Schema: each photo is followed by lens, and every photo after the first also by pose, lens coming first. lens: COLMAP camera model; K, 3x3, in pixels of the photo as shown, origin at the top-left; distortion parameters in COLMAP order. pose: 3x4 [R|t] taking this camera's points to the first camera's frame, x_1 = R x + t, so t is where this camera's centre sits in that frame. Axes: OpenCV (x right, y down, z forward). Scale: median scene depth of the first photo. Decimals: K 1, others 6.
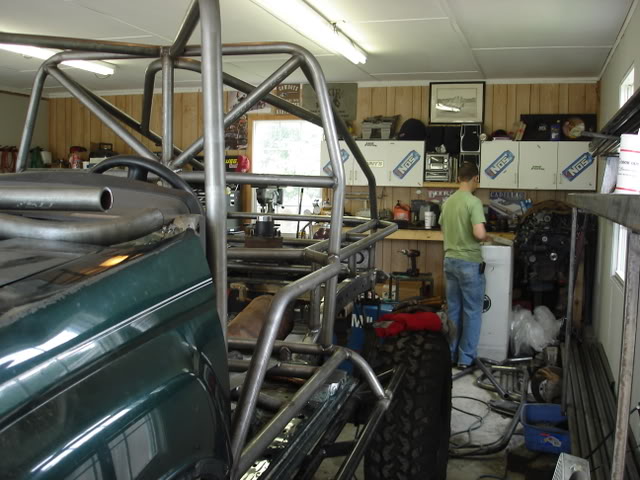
lens RADIAL K [[725.2, 0, 320.0], [0, 725.2, 240.0], [0, 0, 1]] dist [-0.069234, -0.022432]
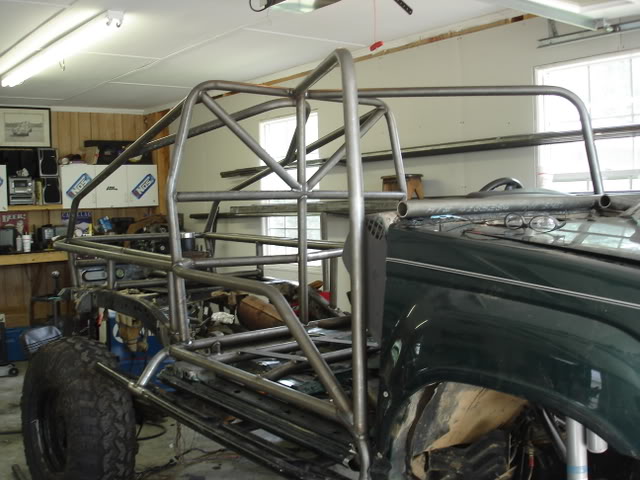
lens RADIAL K [[725.2, 0, 320.0], [0, 725.2, 240.0], [0, 0, 1]] dist [-0.069234, -0.022432]
pose [[0.576369, -0.079900, 0.813274, -0.414865], [0.105010, 0.994199, 0.023254, -0.012338], [-0.810415, 0.071999, 0.581415, 0.091294]]
